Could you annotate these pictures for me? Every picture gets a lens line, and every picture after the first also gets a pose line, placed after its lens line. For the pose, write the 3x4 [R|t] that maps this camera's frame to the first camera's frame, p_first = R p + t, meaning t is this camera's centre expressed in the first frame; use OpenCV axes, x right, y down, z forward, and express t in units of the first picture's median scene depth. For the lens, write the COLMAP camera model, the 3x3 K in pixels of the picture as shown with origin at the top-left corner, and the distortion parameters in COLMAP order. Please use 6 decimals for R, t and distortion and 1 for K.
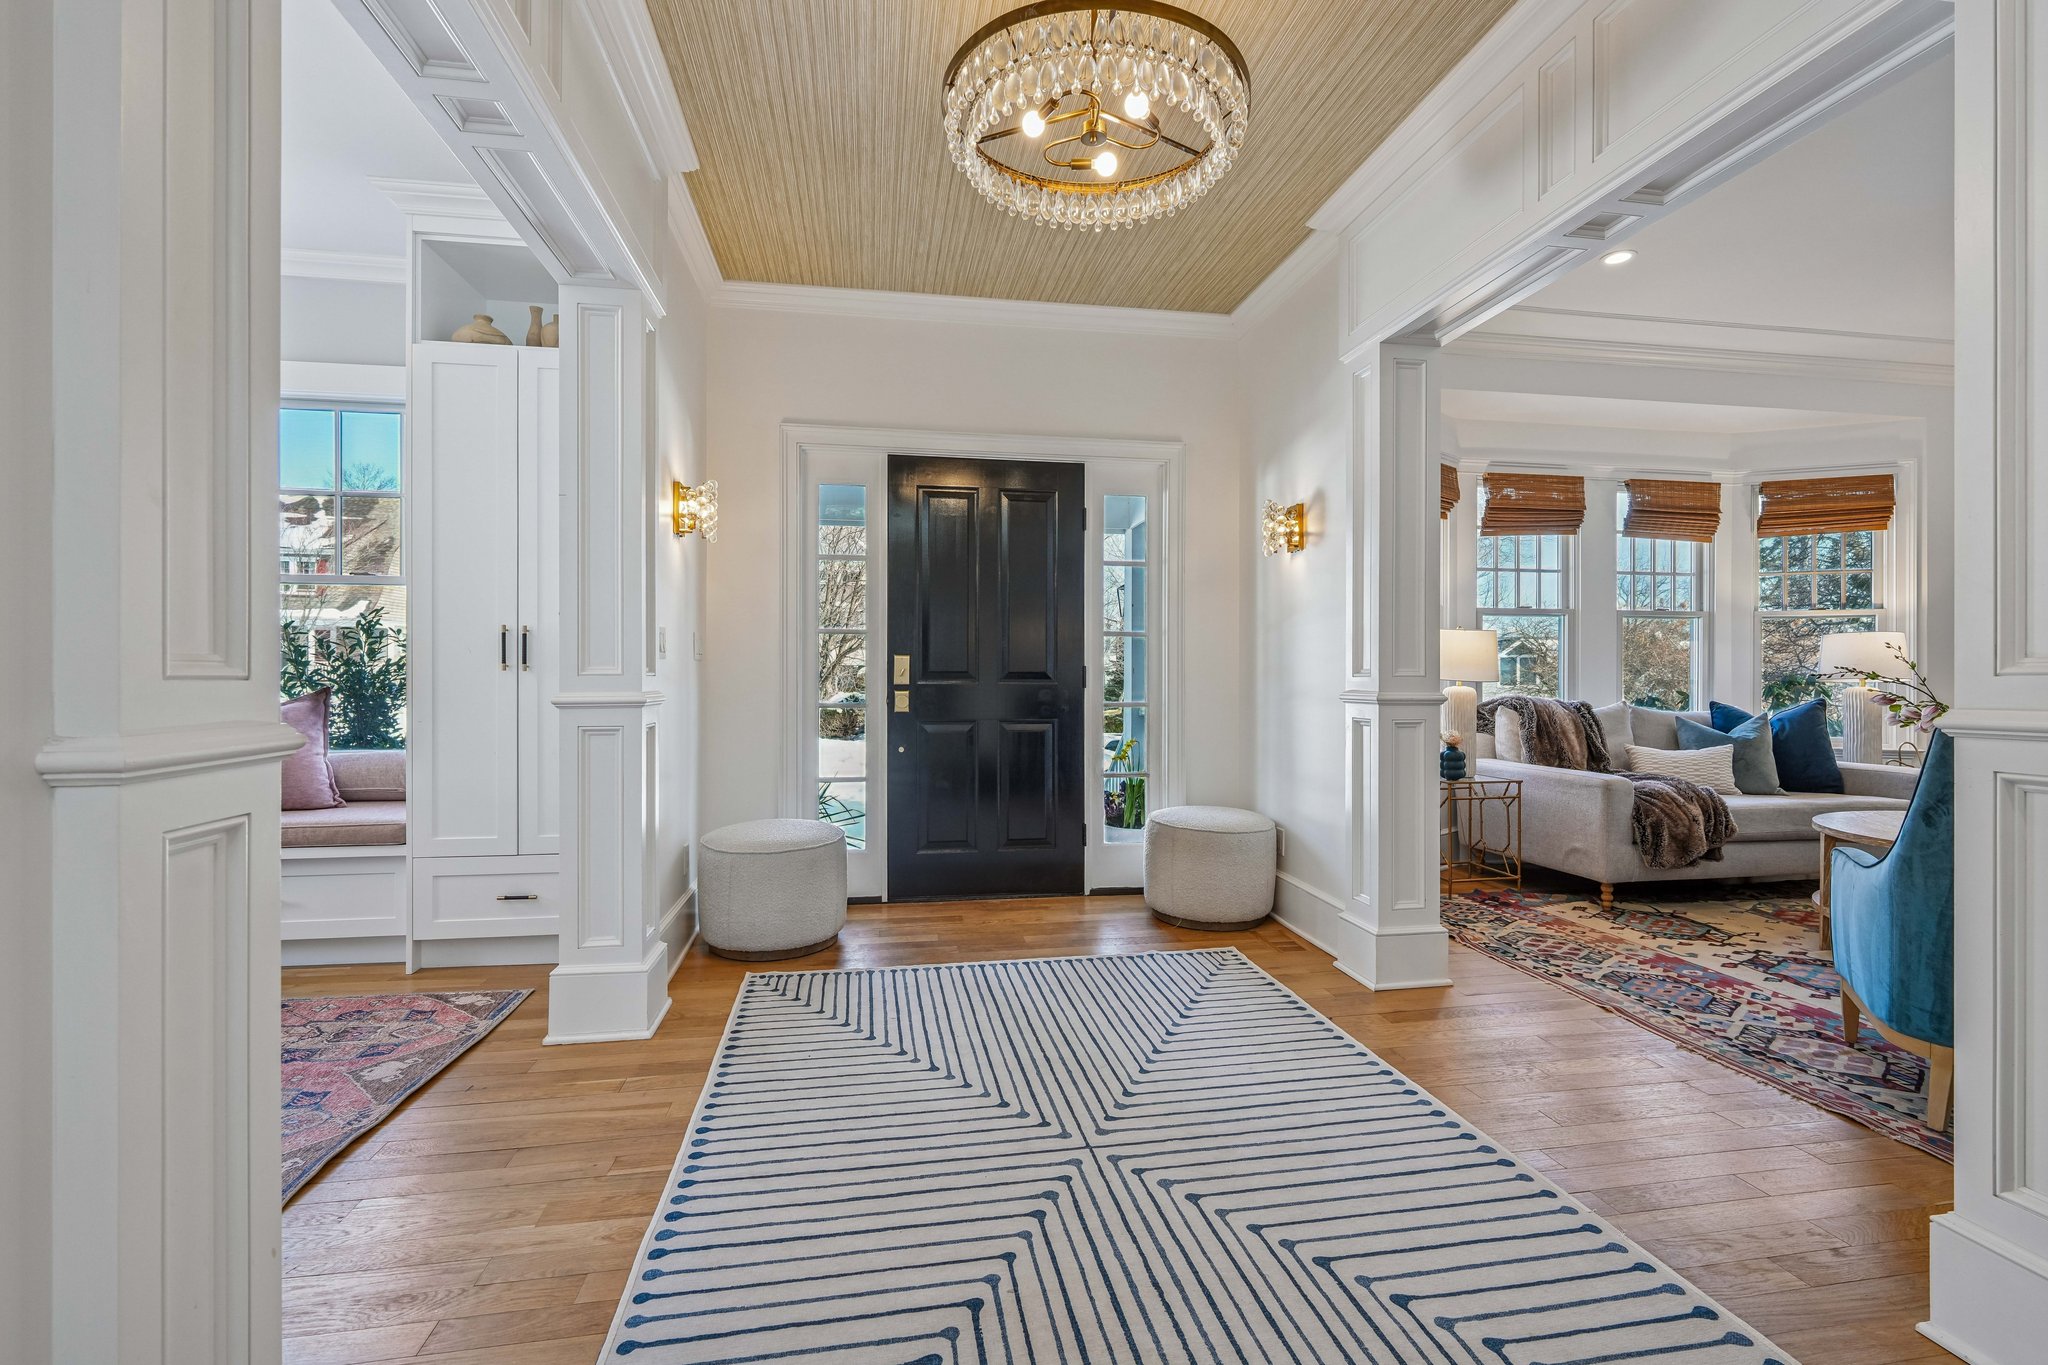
lens RADIAL K [[917.4, 0, 1020.3], [0, 917.4, 666.4], [0, 0, 1]] dist [-0.002252, 0.002114]
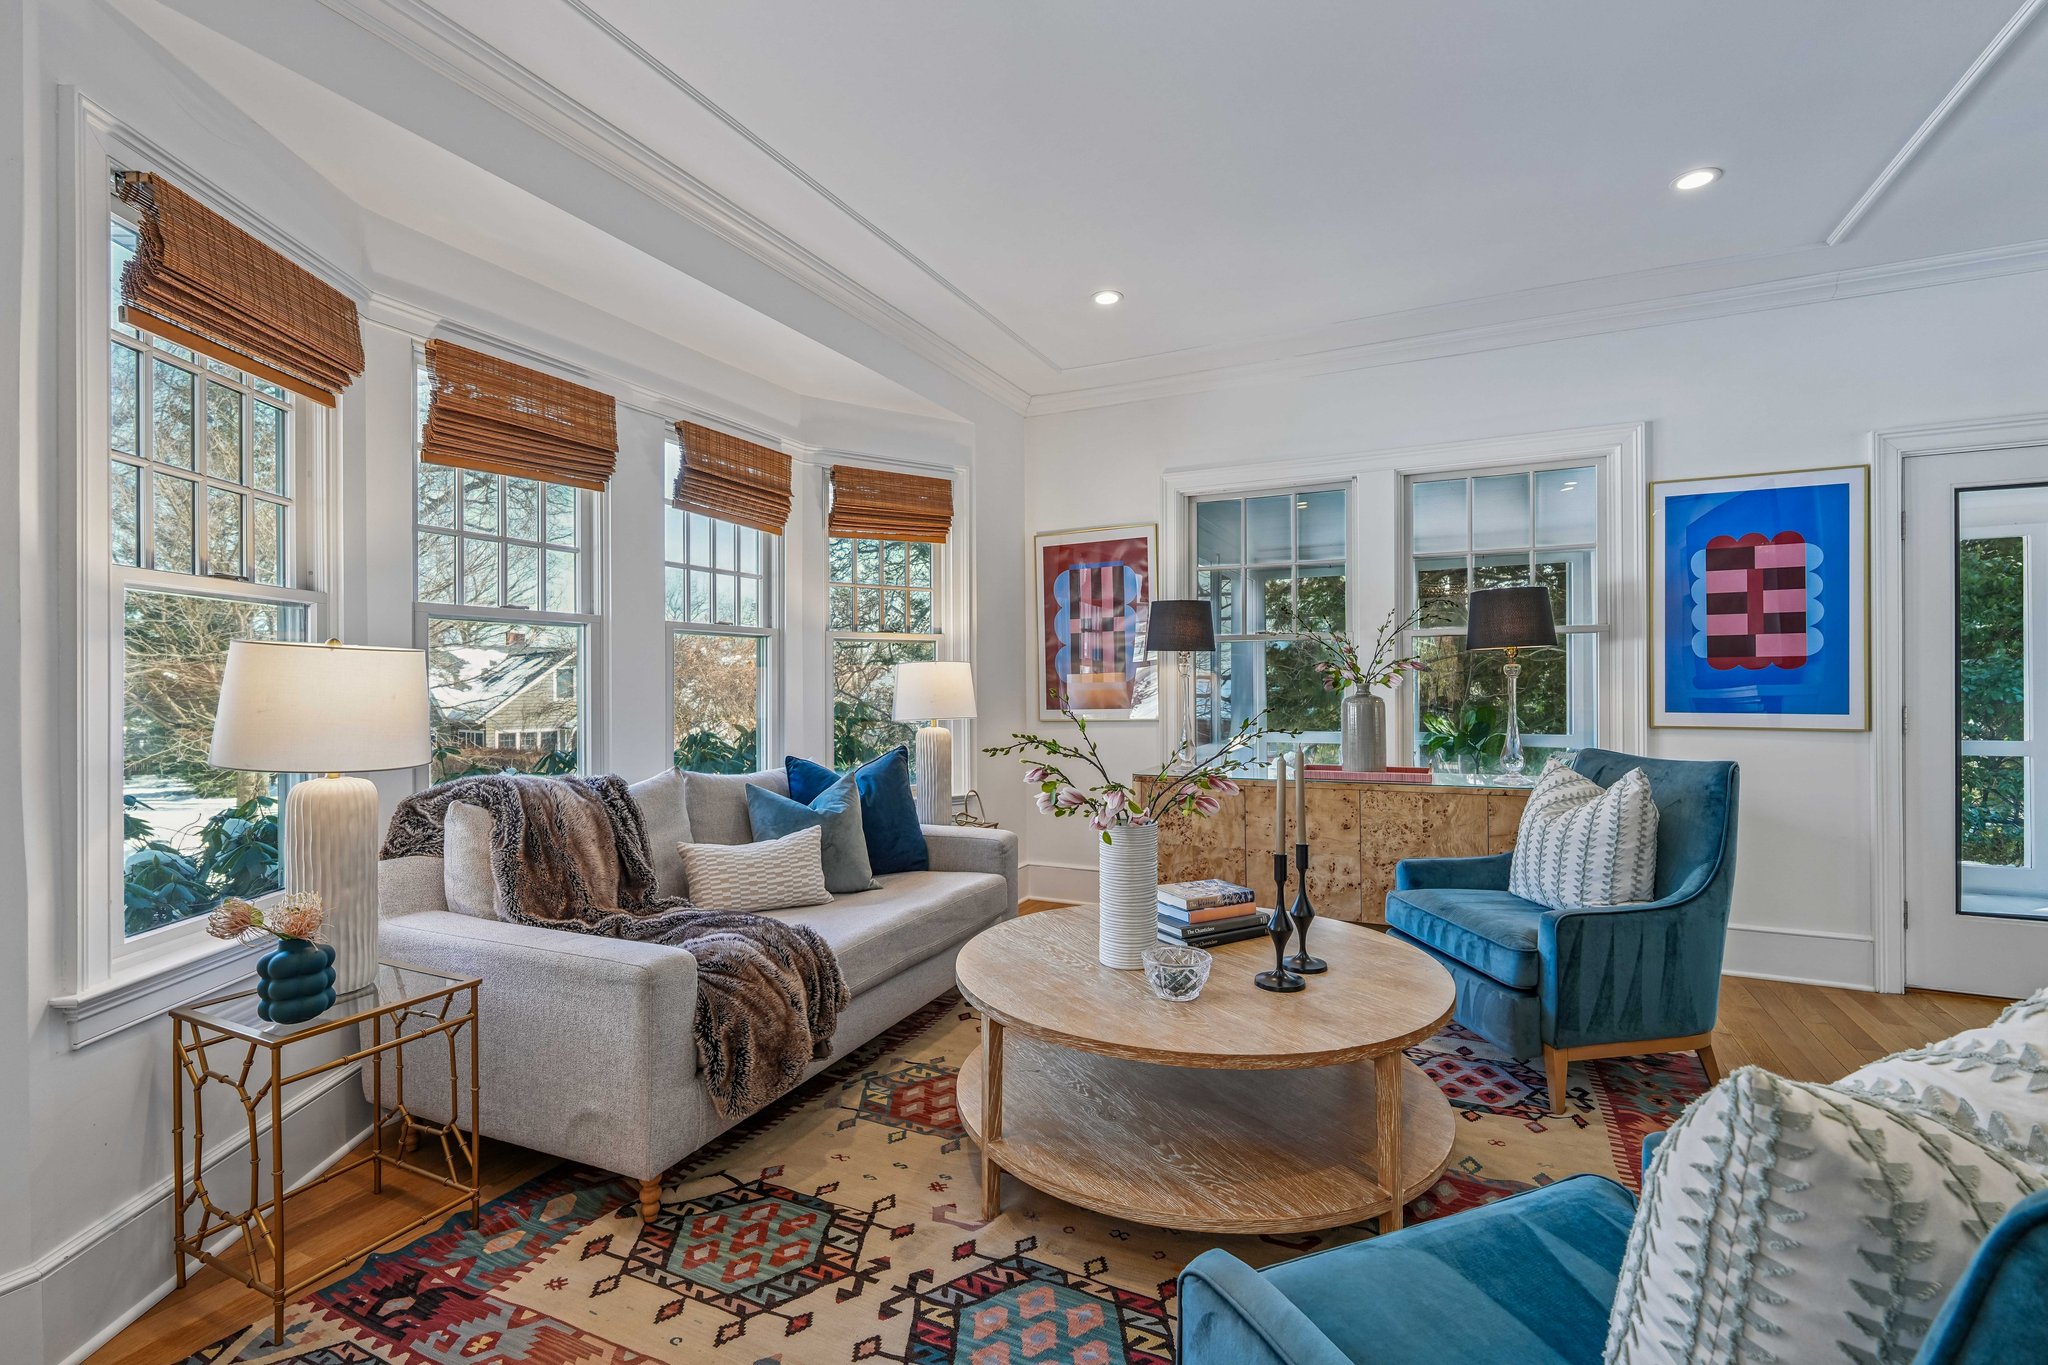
lens RADIAL K [[917.4, 0, 1037.4], [0, 917.4, 684.3], [0, 0, 1]] dist [-0.002252, 0.002114]
pose [[0.571850, -0.007129, 0.820327, 0.303401], [0.001565, 0.999970, 0.007599, -0.023875], [-0.820357, -0.003061, 0.571844, 0.466049]]
